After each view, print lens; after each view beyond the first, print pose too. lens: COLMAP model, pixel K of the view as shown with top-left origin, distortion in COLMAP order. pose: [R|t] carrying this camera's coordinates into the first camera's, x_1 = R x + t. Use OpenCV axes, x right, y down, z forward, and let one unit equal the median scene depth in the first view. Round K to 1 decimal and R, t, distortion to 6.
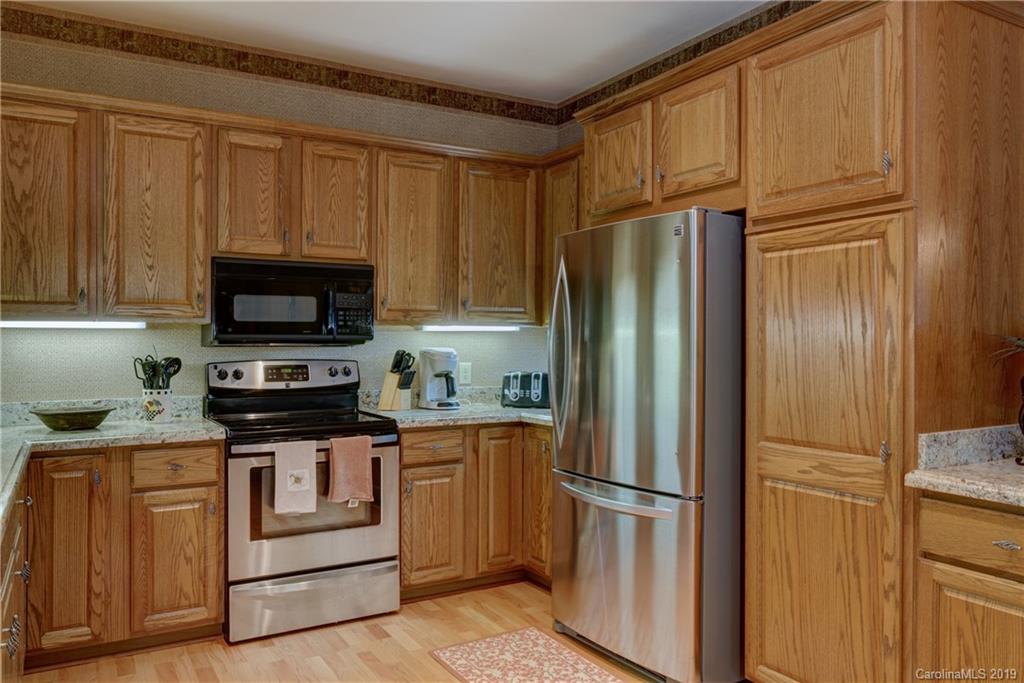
lens RADIAL K [[765.3, 0, 511.5], [0, 765.3, 342.7], [0, 0, 1]] dist [-0.005670, 0.008614]
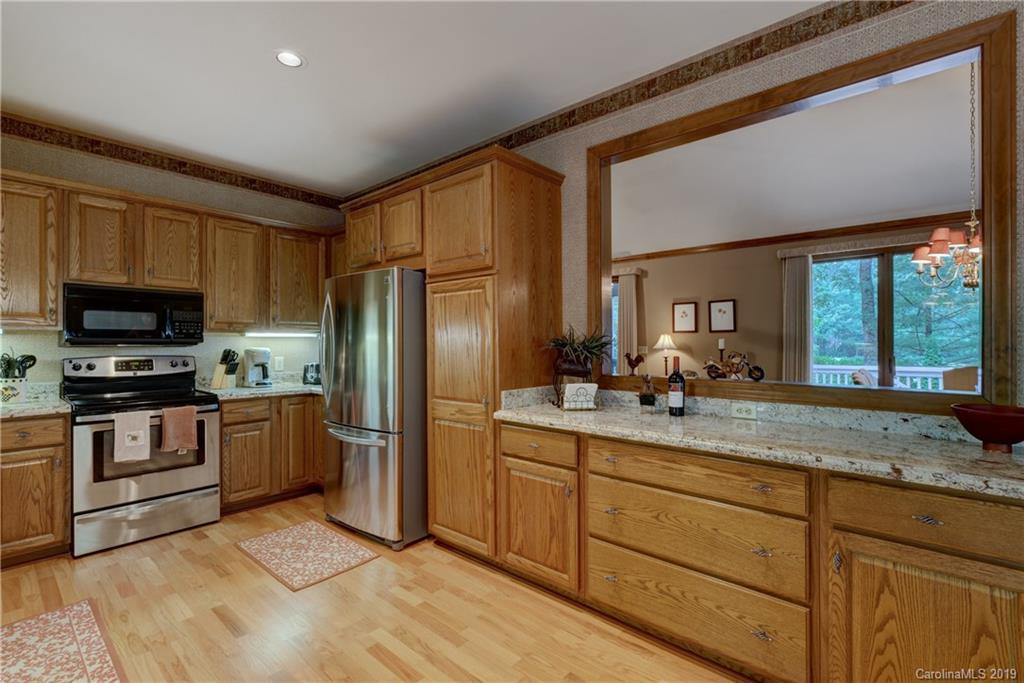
lens RADIAL K [[469.4, 0, 512.4], [0, 469.4, 339.6], [0, 0, 1]] dist [0.005760, 0.000328]
pose [[0.949399, 0.002270, 0.314065, 0.123767], [0.000944, 0.999949, -0.010083, 0.001198], [-0.314071, 0.009870, 0.949348, -0.084374]]
